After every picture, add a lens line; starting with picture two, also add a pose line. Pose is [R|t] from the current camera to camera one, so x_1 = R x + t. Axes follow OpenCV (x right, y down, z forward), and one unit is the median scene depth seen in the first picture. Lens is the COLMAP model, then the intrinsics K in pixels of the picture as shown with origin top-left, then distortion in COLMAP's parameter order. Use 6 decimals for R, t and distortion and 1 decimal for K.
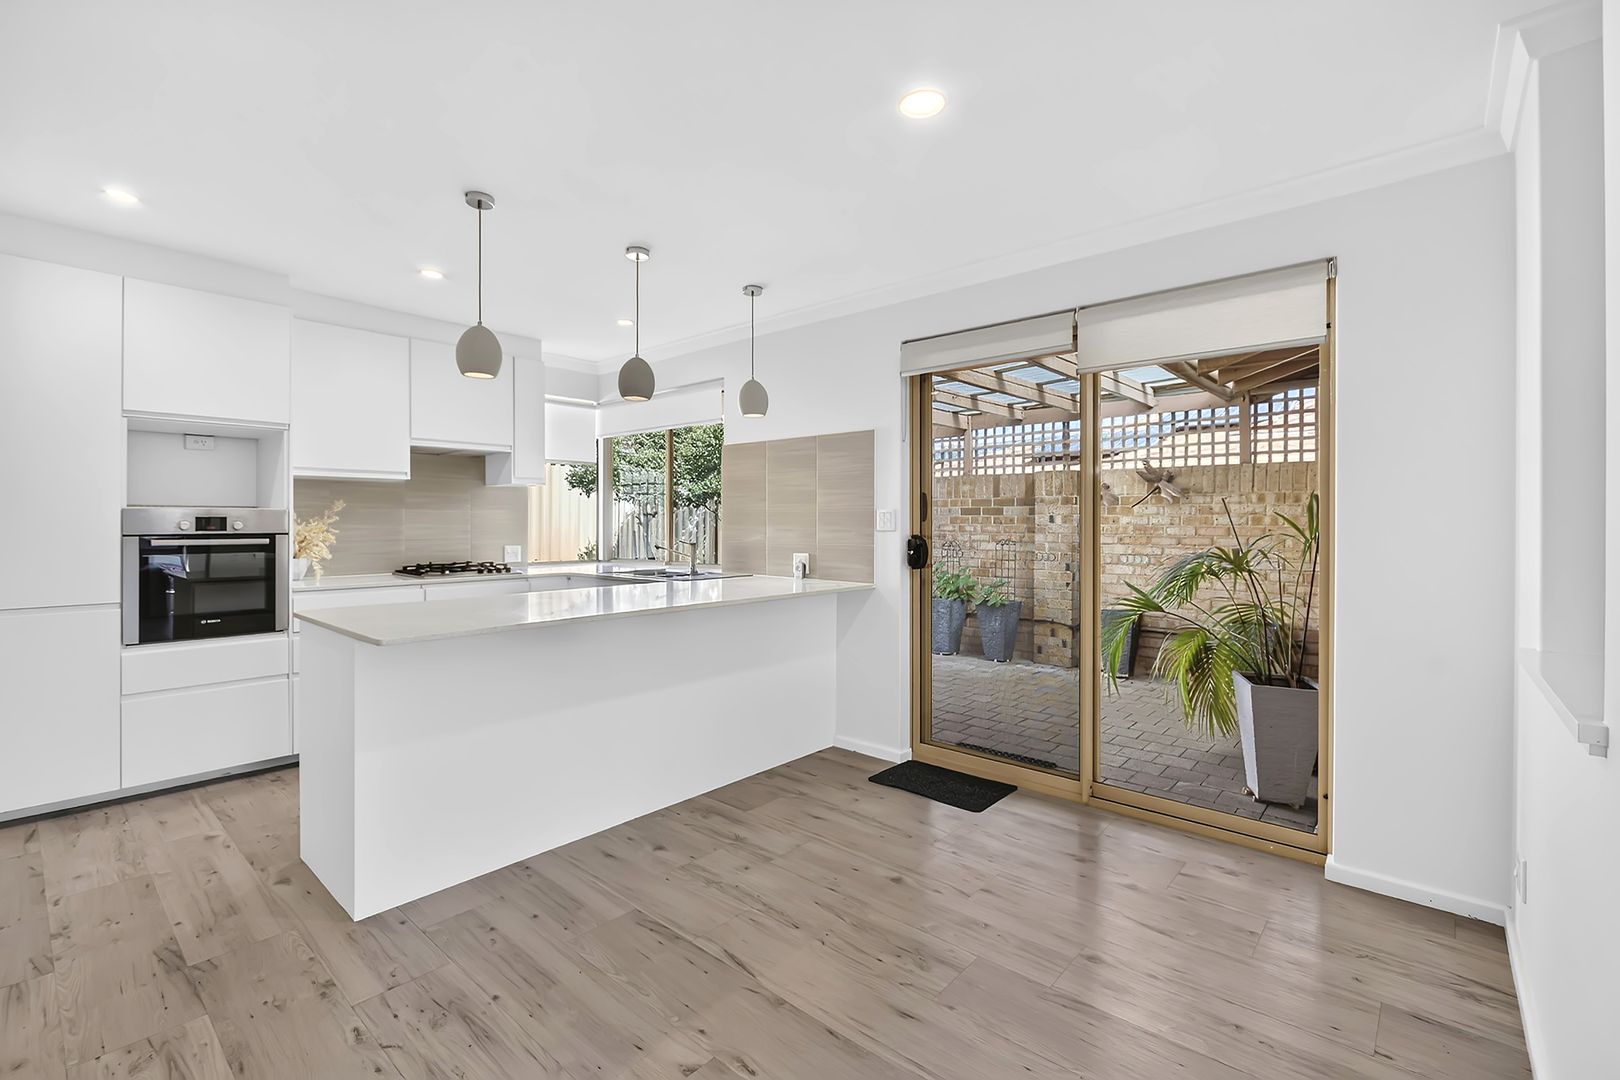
lens RADIAL K [[712.3, 0, 808.5], [0, 712.3, 528.8], [0, 0, 1]] dist [0.001210, 0.000147]
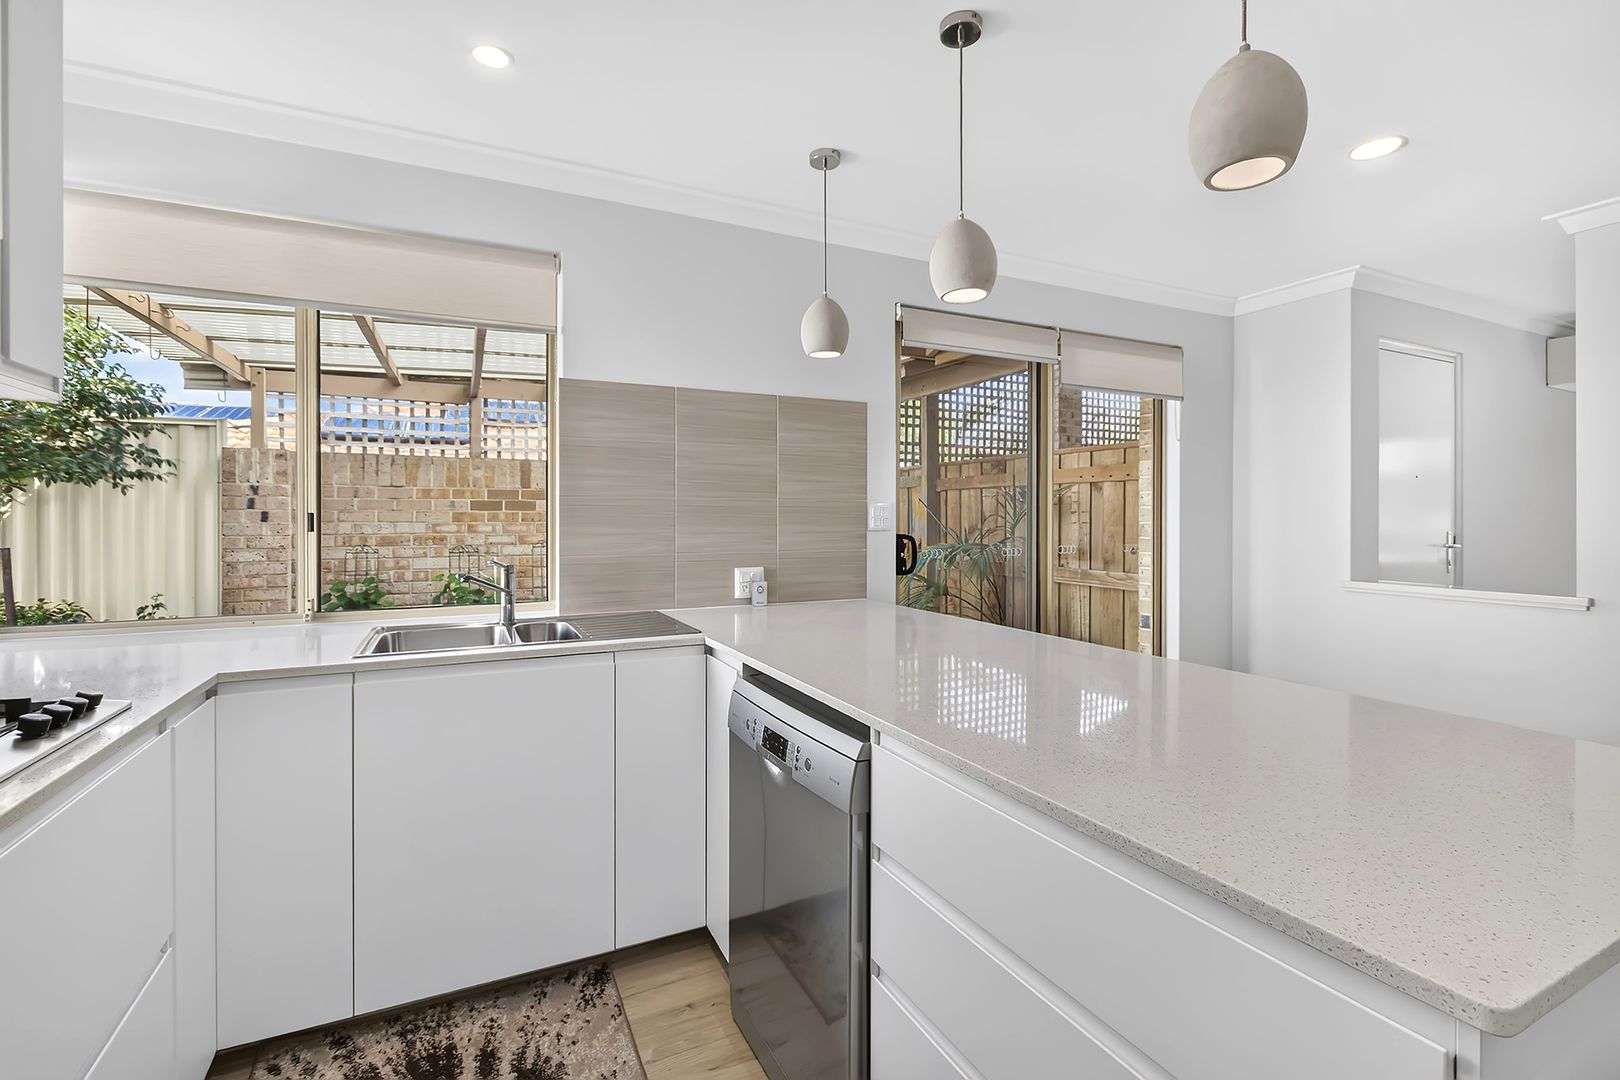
lens RADIAL K [[712.3, 0, 809.1], [0, 712.3, 527.3], [0, 0, 1]] dist [0.001210, 0.000147]
pose [[0.376605, -0.014575, 0.926259, -0.561818], [0.011842, 0.999870, 0.010918, -0.008829], [-0.926298, 0.006857, 0.376729, 0.646470]]
